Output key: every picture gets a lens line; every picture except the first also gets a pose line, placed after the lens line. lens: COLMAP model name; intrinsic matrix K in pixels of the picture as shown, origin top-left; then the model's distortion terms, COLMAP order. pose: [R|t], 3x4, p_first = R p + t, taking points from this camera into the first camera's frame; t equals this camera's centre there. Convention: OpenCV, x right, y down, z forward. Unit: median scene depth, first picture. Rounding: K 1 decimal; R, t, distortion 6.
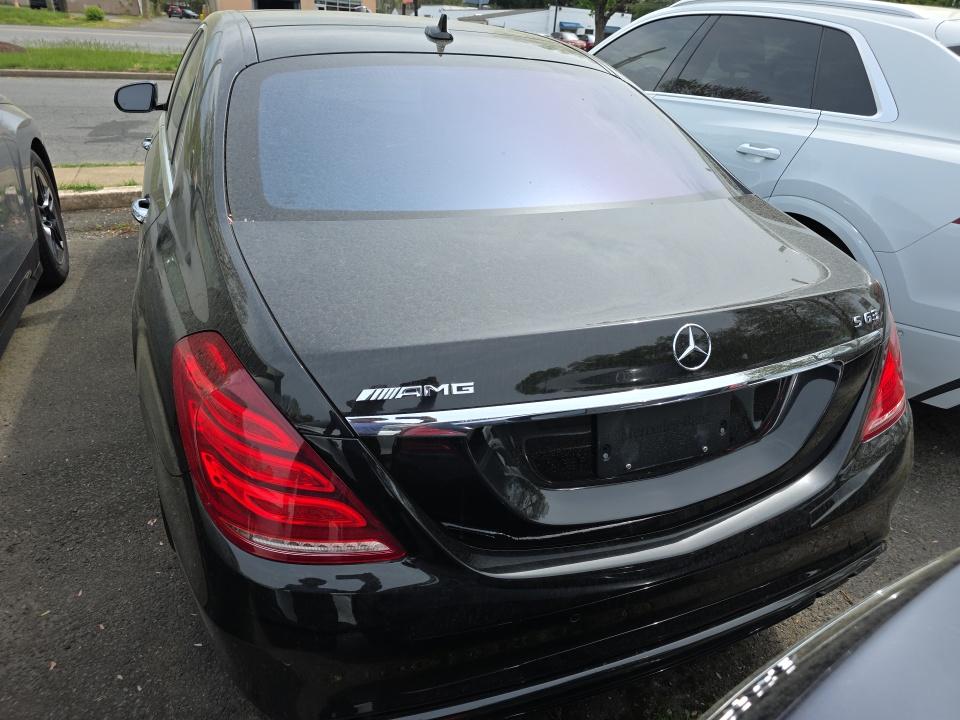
lens RADIAL K [[648.5, 0, 477.1], [0, 648.5, 362.0], [0, 0, 1]] dist [0.038849, -0.035035]
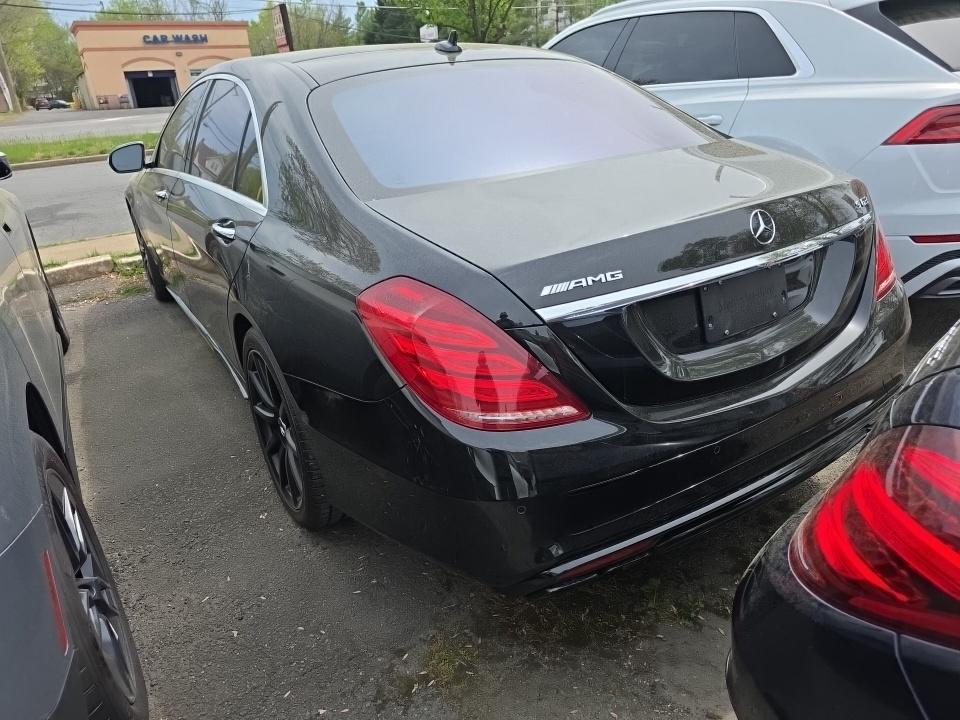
lens RADIAL K [[639.8, 0, 476.7], [0, 639.8, 358.7], [0, 0, 1]] dist [0.066748, -0.073926]
pose [[0.979534, -0.175800, 0.098020, -0.270580], [0.180630, 0.982623, -0.042721, 0.126404], [-0.088806, 0.059552, 0.994267, -0.147409]]
